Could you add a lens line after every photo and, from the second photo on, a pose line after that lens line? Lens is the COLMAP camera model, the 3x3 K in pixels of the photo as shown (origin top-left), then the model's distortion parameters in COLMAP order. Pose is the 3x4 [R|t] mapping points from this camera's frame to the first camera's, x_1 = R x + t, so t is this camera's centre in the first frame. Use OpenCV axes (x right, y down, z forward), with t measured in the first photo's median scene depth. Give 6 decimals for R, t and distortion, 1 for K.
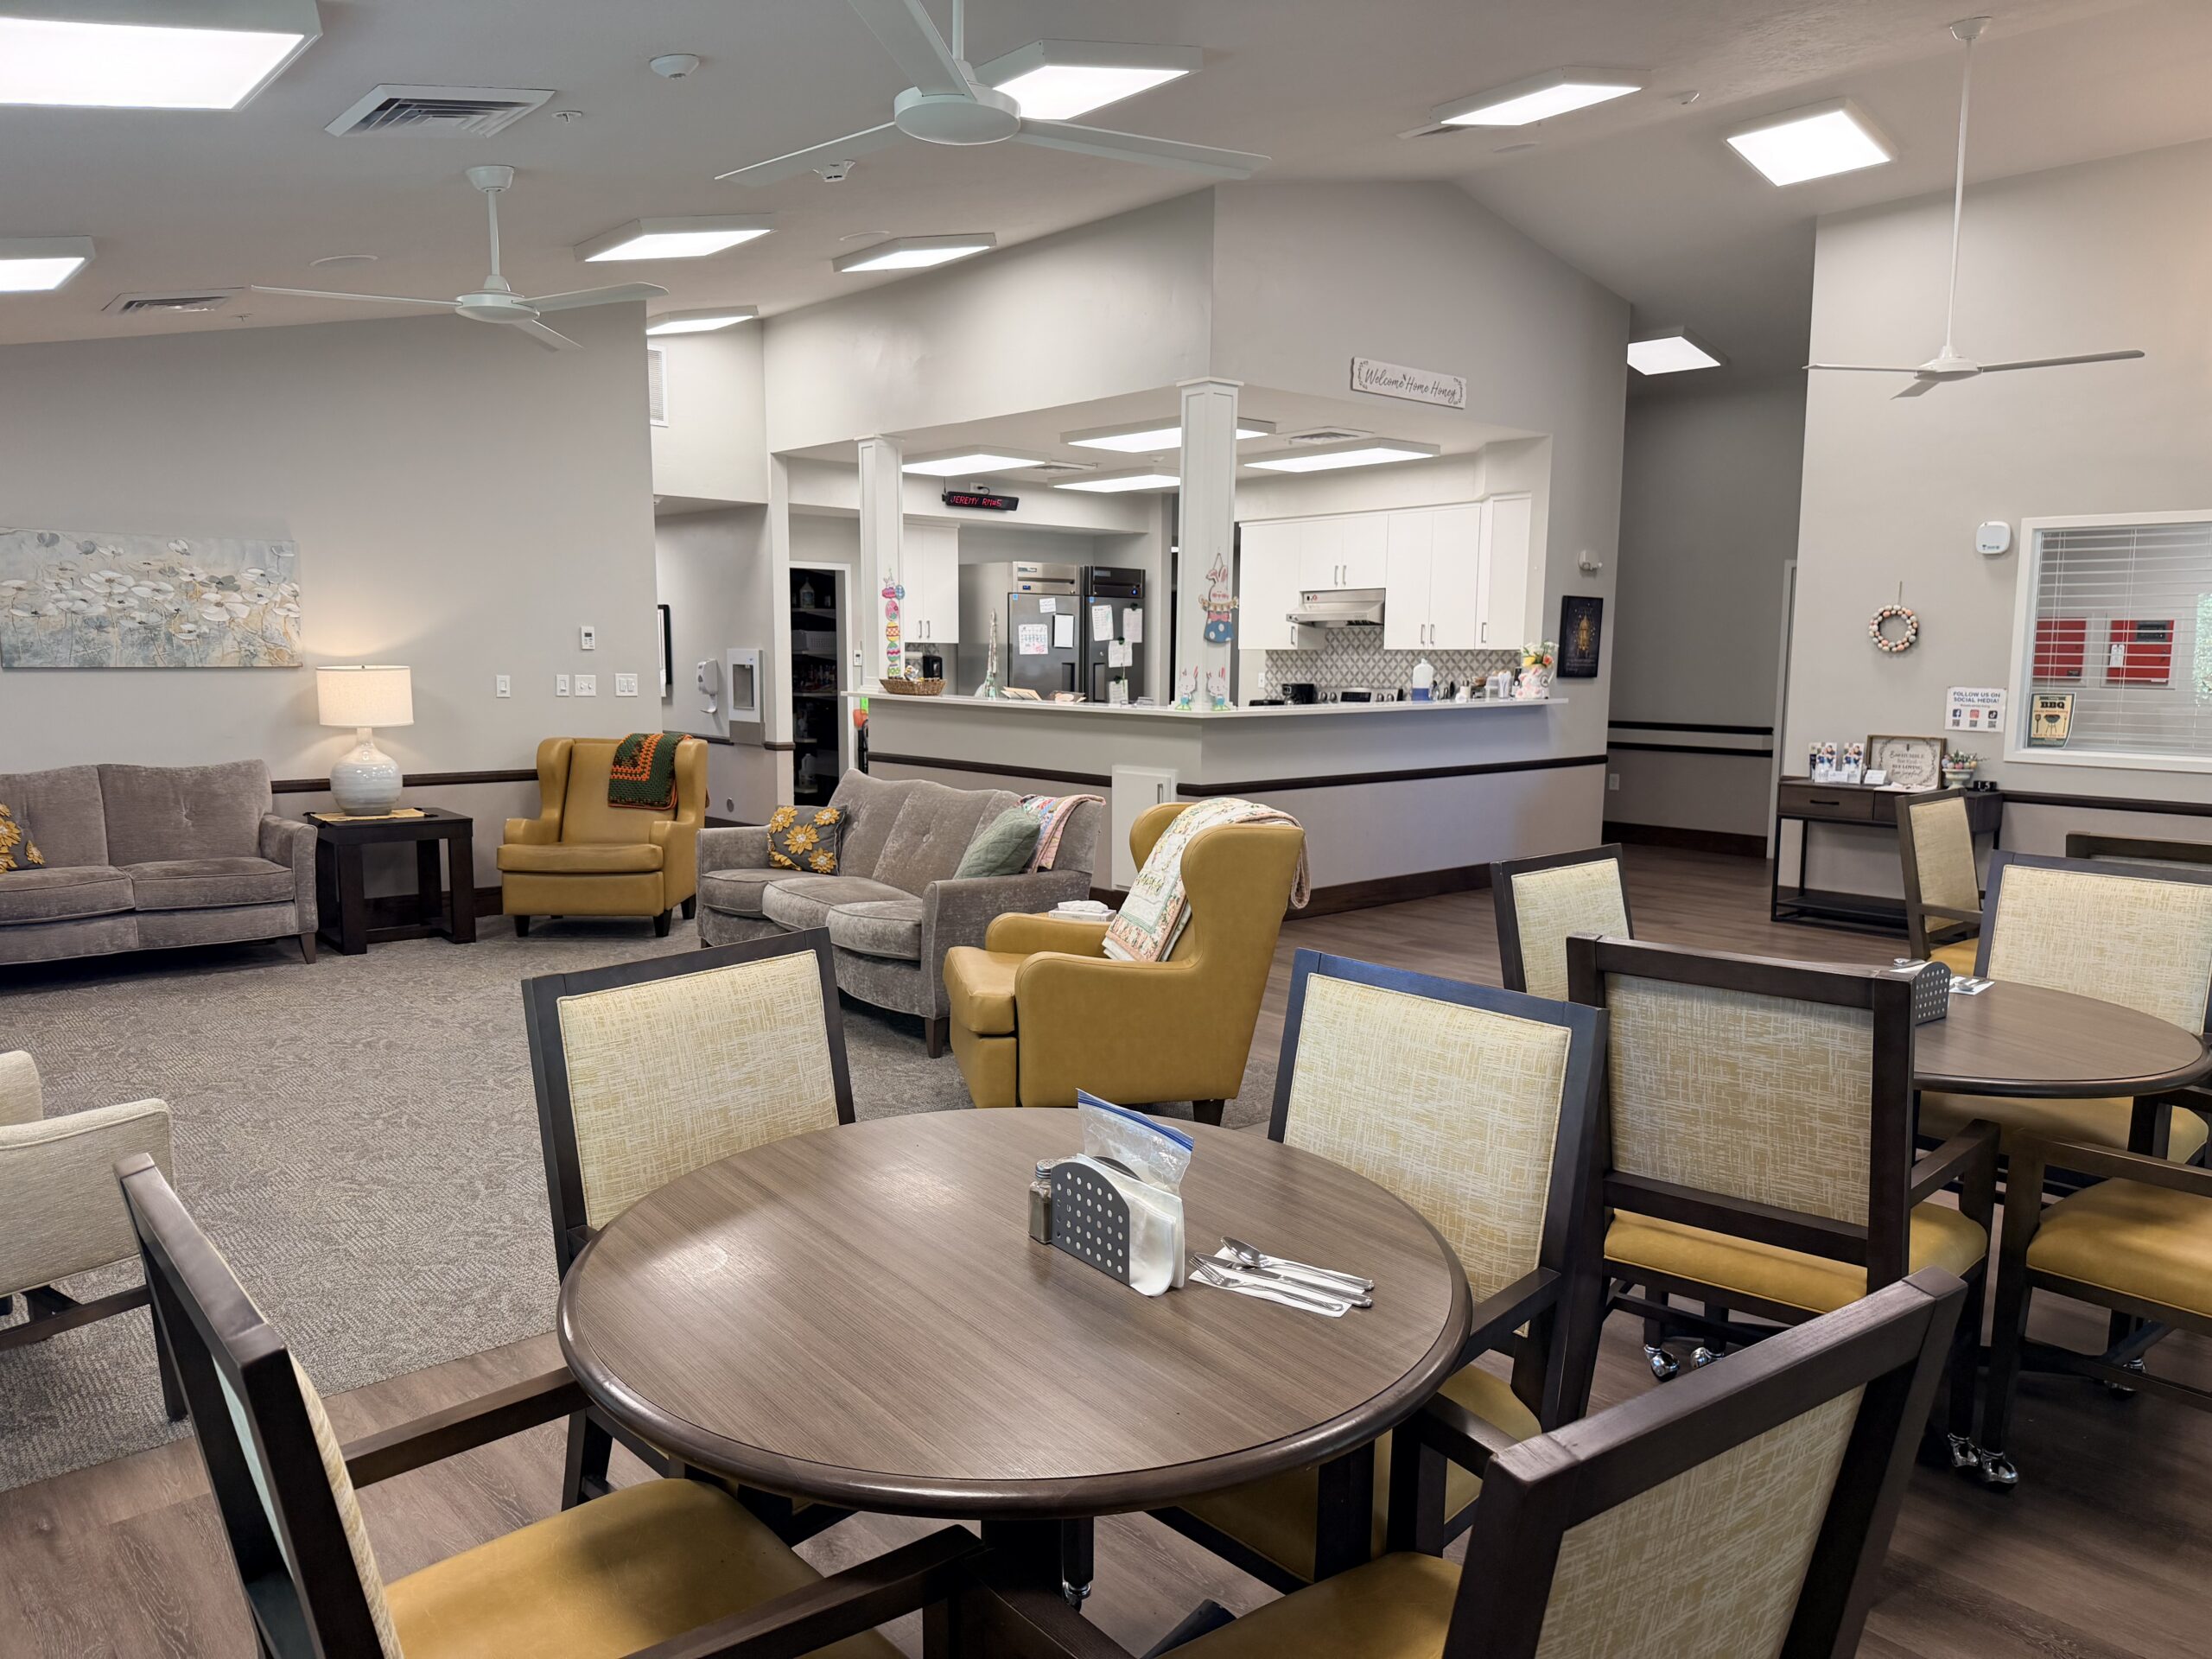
lens RADIAL K [[1533.7, 0, 1087.8], [0, 1533.7, 865.2], [0, 0, 1]] dist [0.084317, -0.105251]
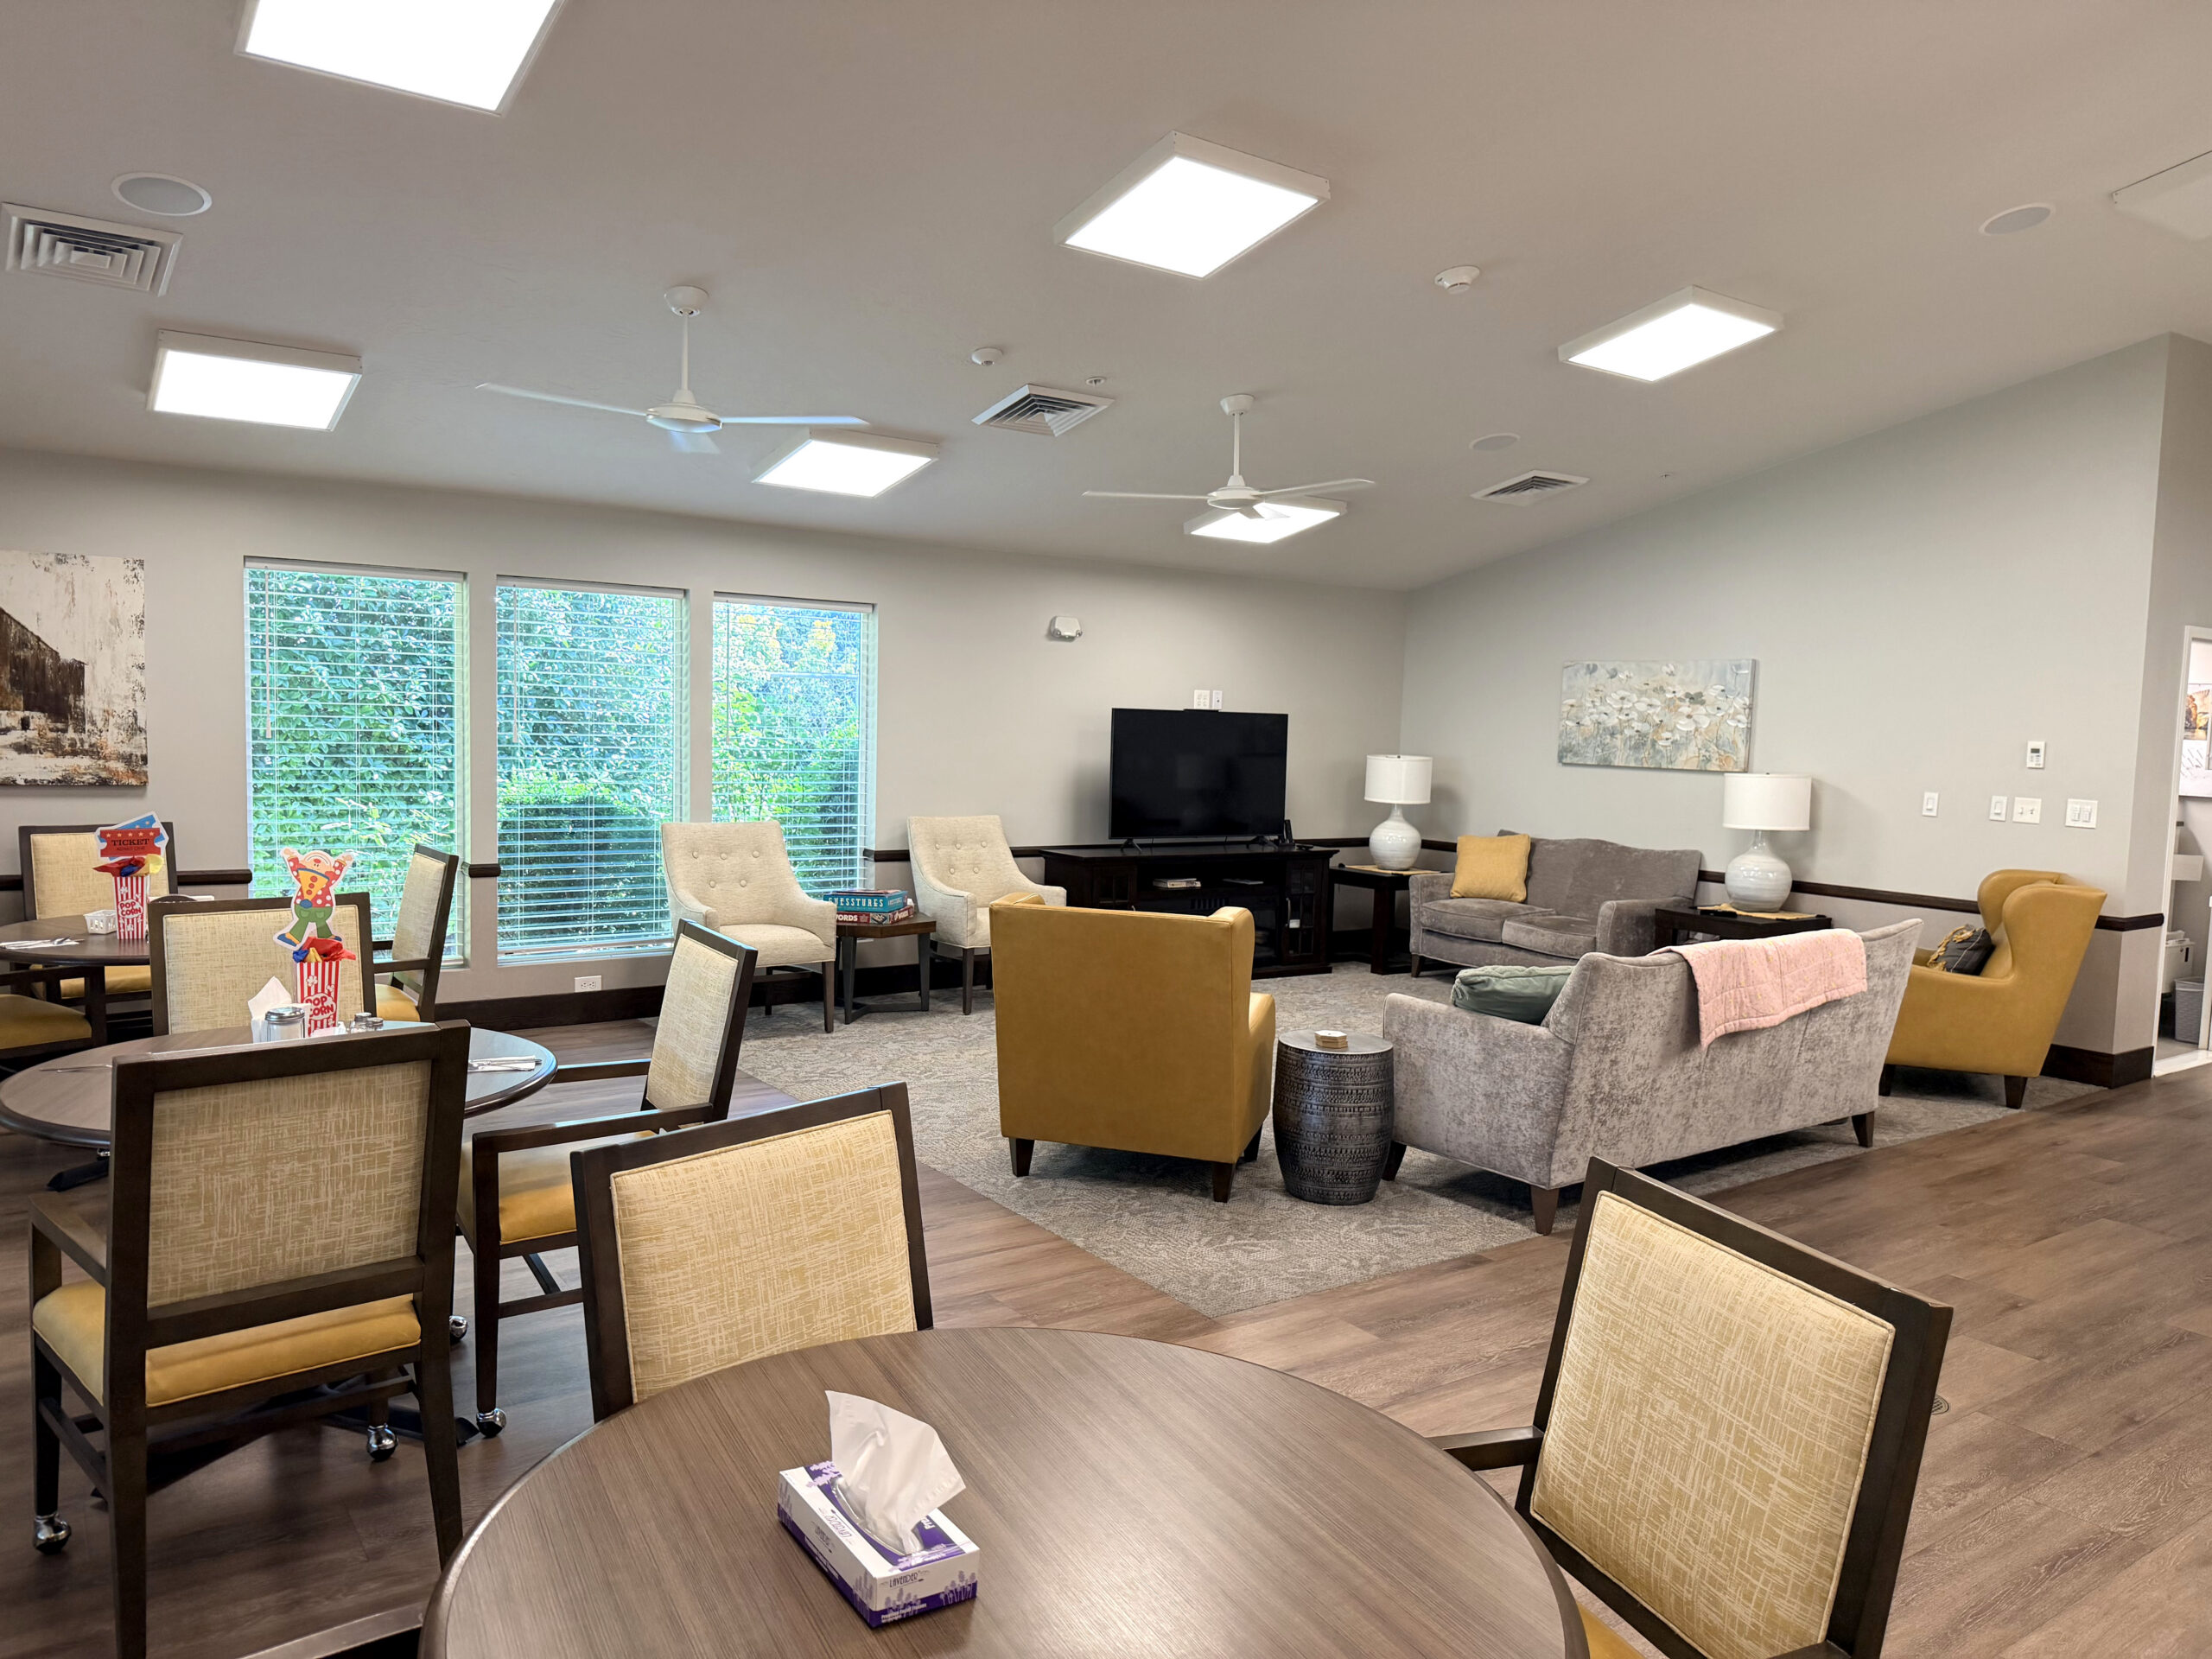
lens RADIAL K [[1533.7, 0, 1087.8], [0, 1533.7, 865.2], [0, 0, 1]] dist [0.084317, -0.105251]
pose [[-0.120386, 0.087292, -0.988882, 0.679178], [-0.170448, 0.979516, 0.107215, -0.107064], [0.977985, 0.181460, -0.103041, 0.708867]]
